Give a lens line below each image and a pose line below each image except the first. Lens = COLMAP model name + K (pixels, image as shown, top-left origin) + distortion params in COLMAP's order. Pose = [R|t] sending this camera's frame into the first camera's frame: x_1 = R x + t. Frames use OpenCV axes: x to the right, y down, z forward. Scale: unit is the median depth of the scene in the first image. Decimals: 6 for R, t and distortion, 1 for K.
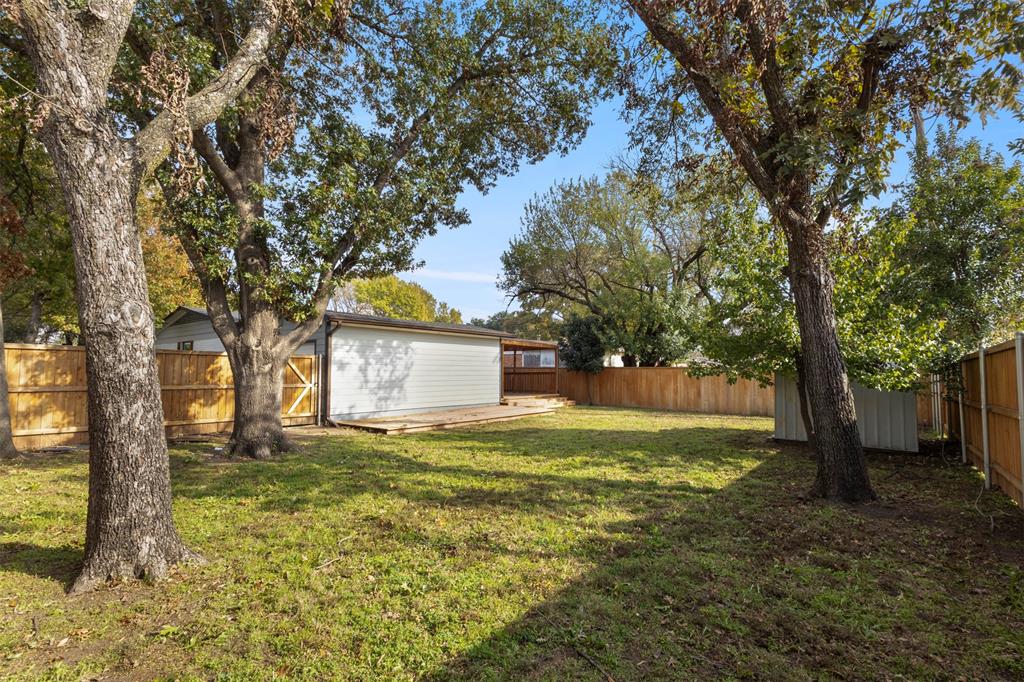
lens RADIAL K [[475.1, 0, 503.5], [0, 475.1, 341.6], [0, 0, 1]] dist [0.003072, -0.002543]
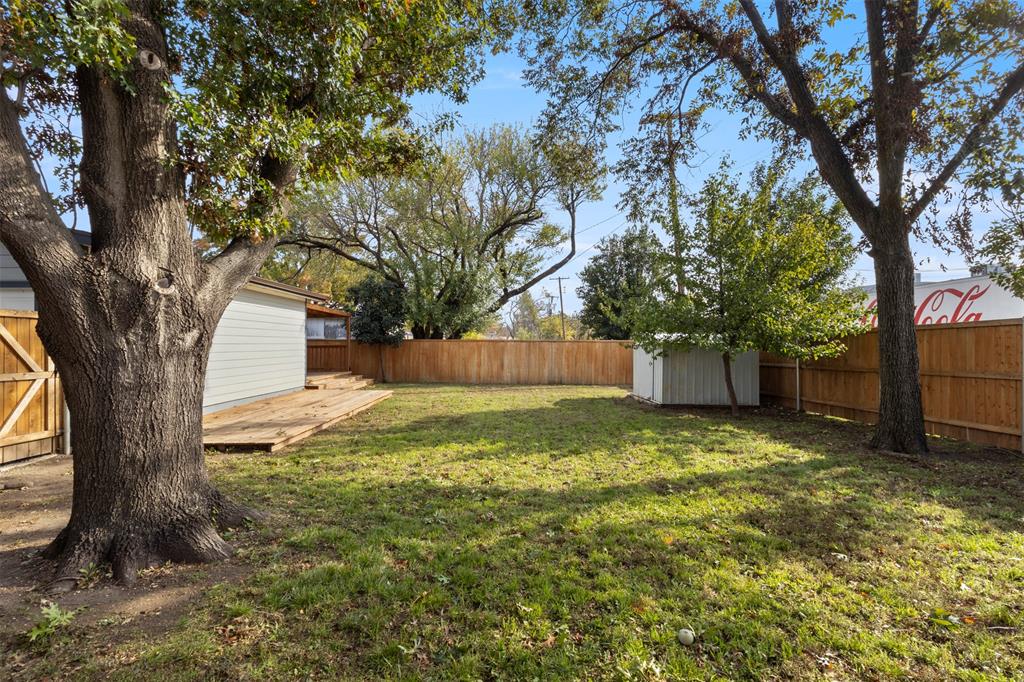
lens RADIAL K [[475.1, 0, 513.1], [0, 475.1, 342.4], [0, 0, 1]] dist [0.003072, -0.002543]
pose [[0.766178, -0.000494, 0.642628, -0.418585], [-0.037780, 0.998235, 0.045811, 0.021840], [-0.641516, -0.059378, 0.764808, 0.383382]]
